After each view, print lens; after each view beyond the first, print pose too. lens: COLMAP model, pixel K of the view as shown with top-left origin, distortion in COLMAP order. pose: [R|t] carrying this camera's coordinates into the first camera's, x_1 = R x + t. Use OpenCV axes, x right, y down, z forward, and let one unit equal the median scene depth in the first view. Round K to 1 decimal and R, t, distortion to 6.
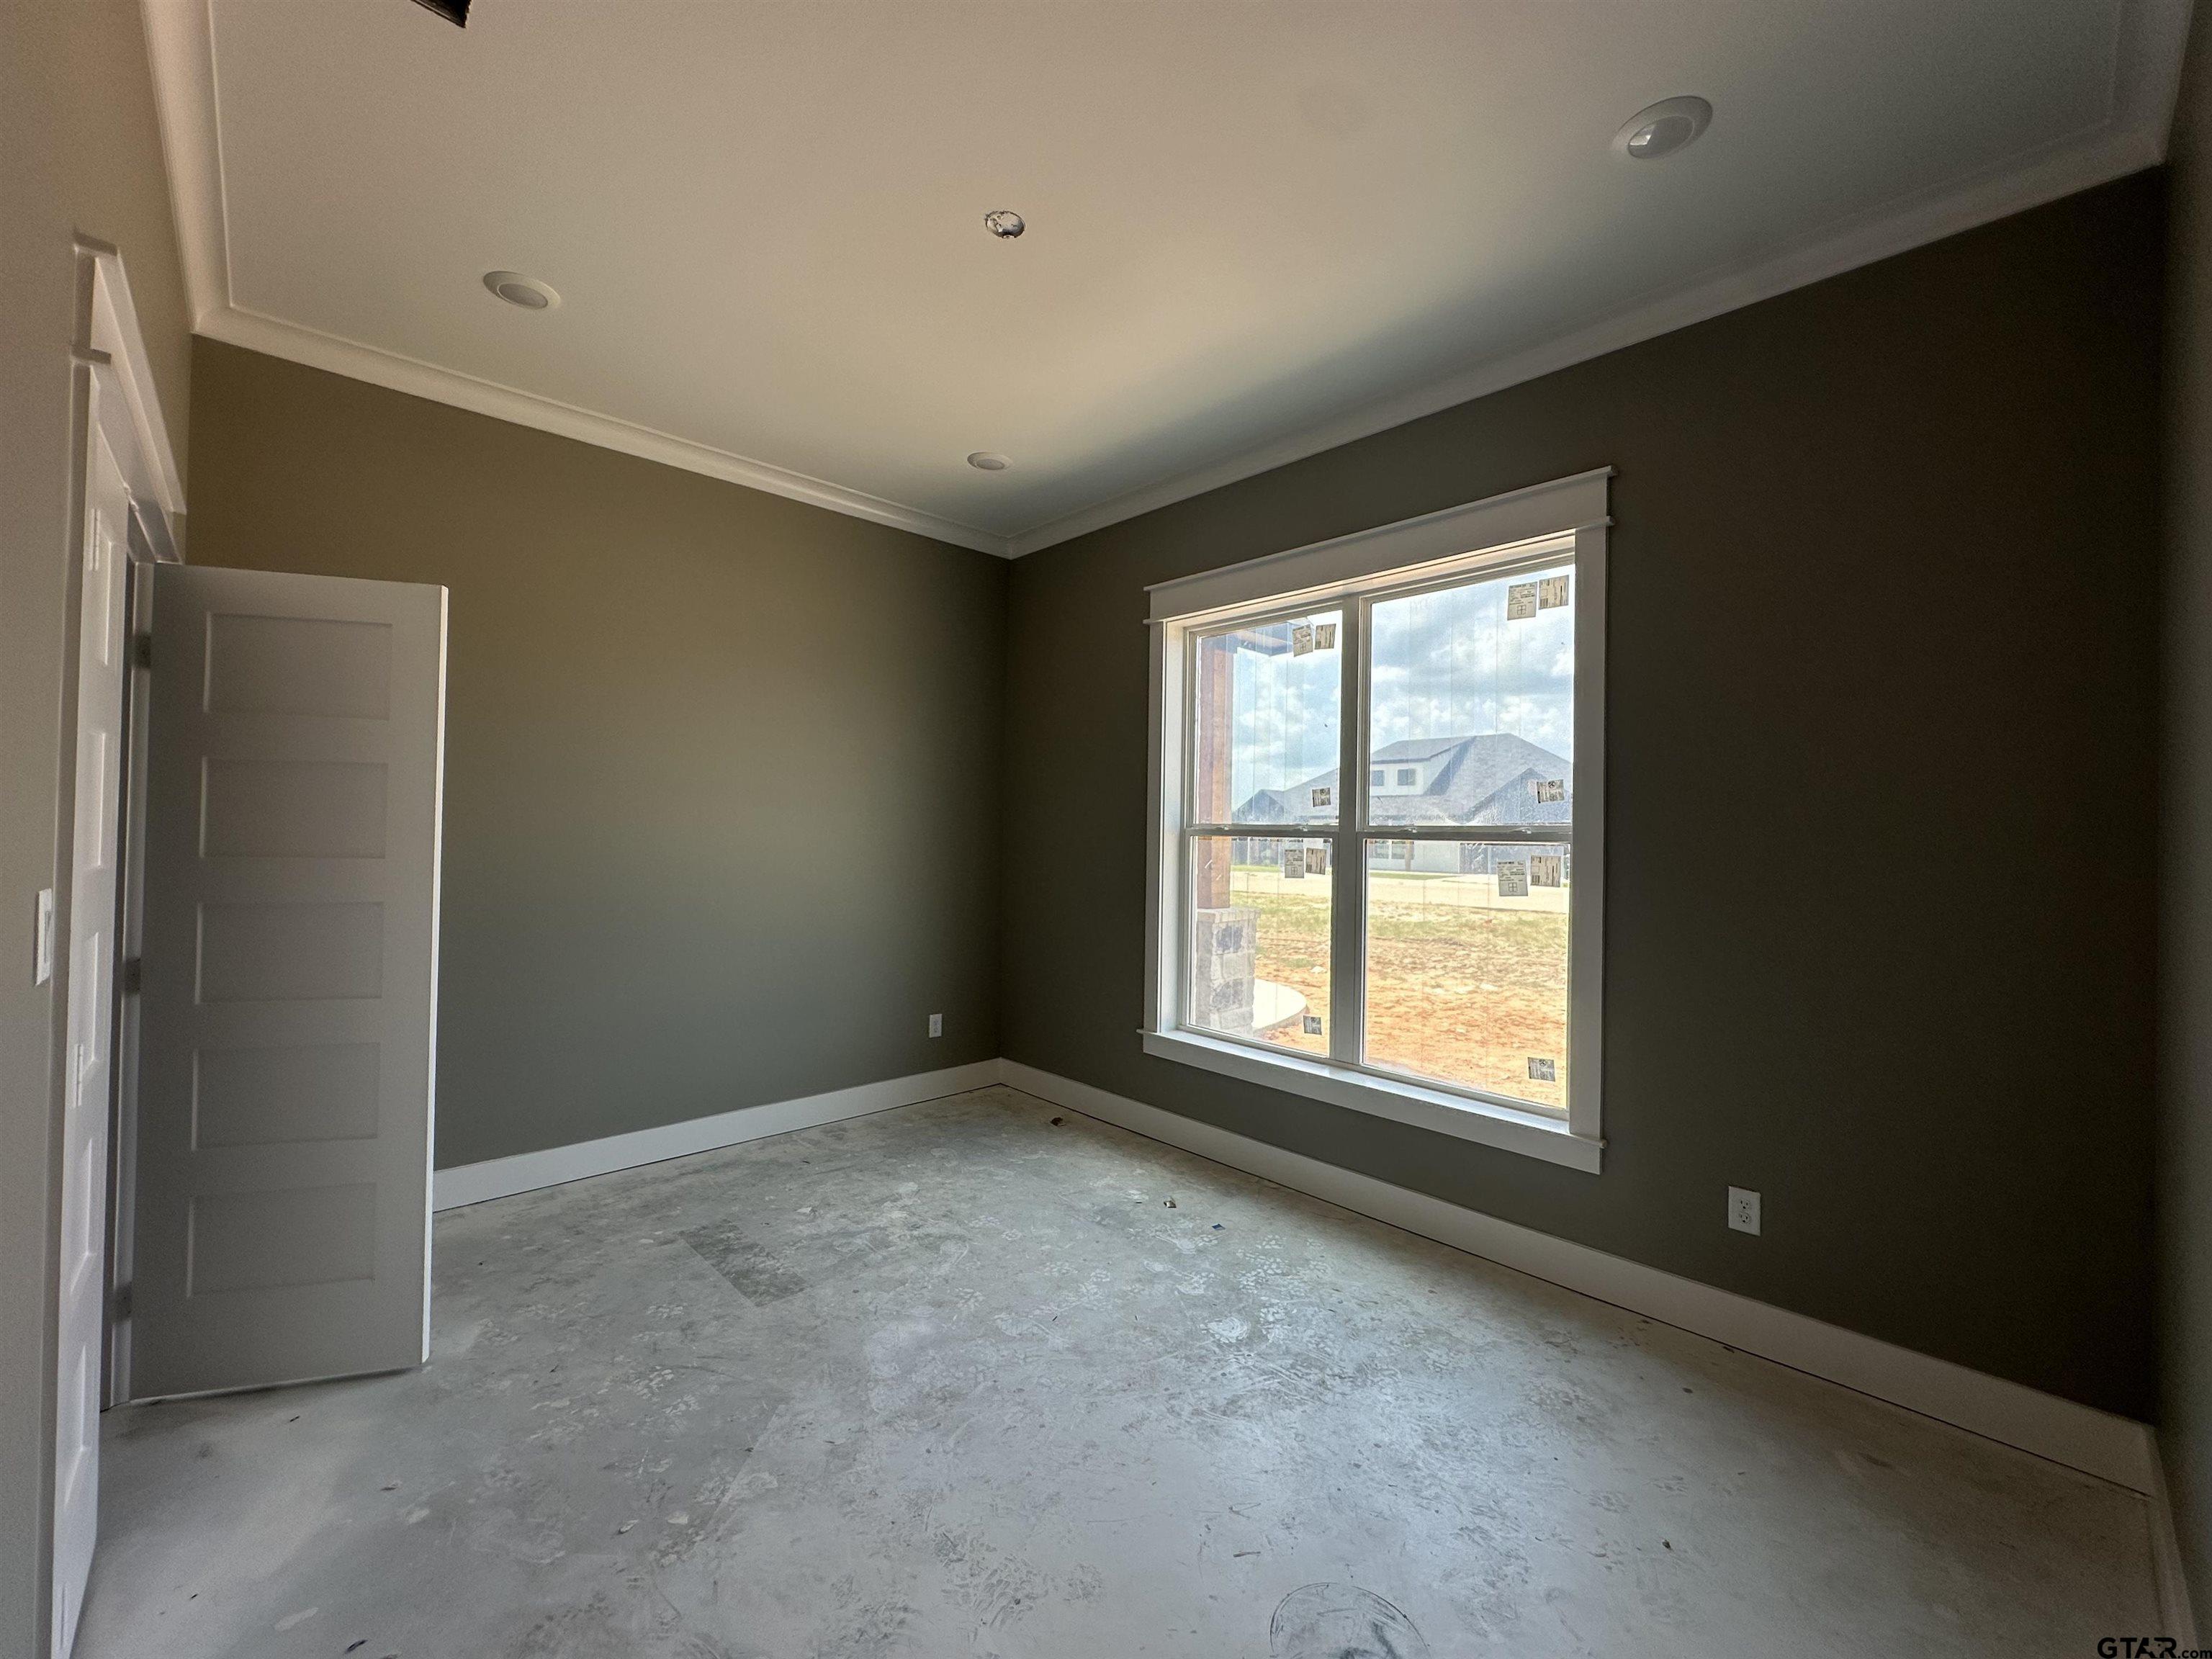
lens RADIAL K [[892.0, 0, 1106.0], [0, 892.0, 829.5], [0, 0, 1]] dist [-0.003341, 0.004217]
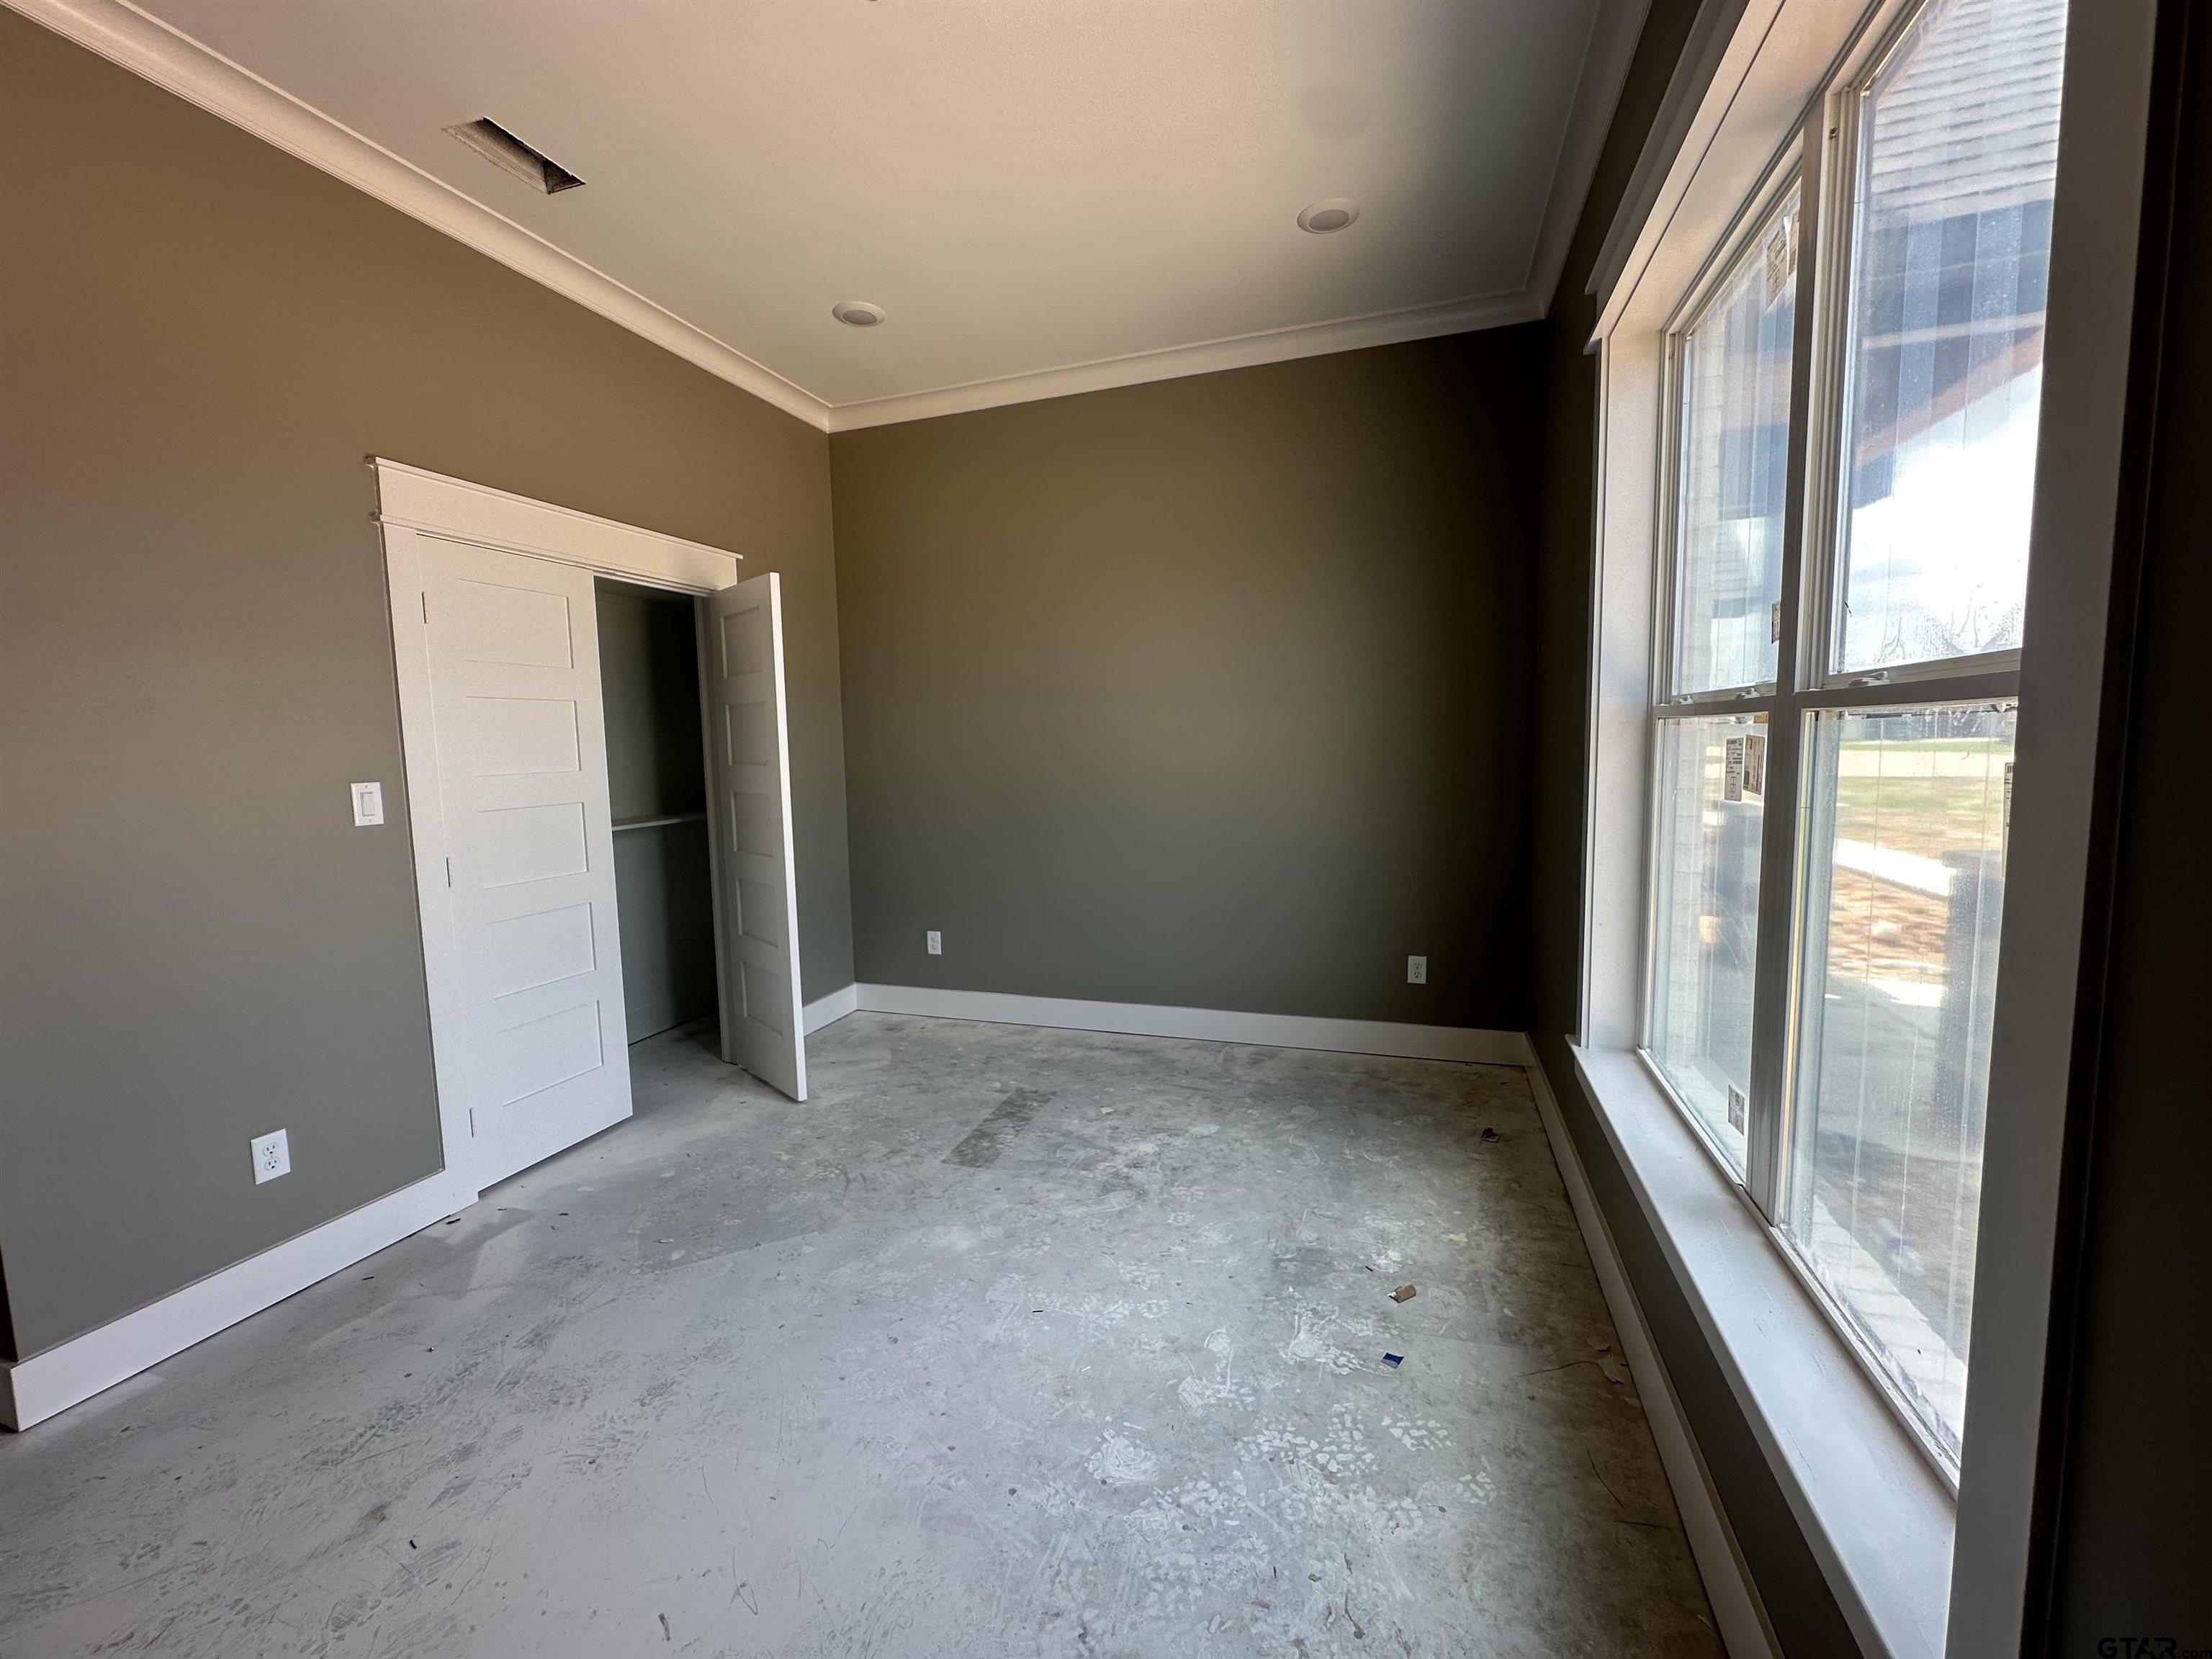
lens RADIAL K [[892.0, 0, 1106.0], [0, 892.0, 829.5], [0, 0, 1]] dist [-0.003341, 0.004217]
pose [[0.465160, 0.061235, -0.883106, 0.553225], [0.035914, 0.995478, 0.087944, 0.017992], [0.884498, -0.072624, 0.460857, 0.562313]]
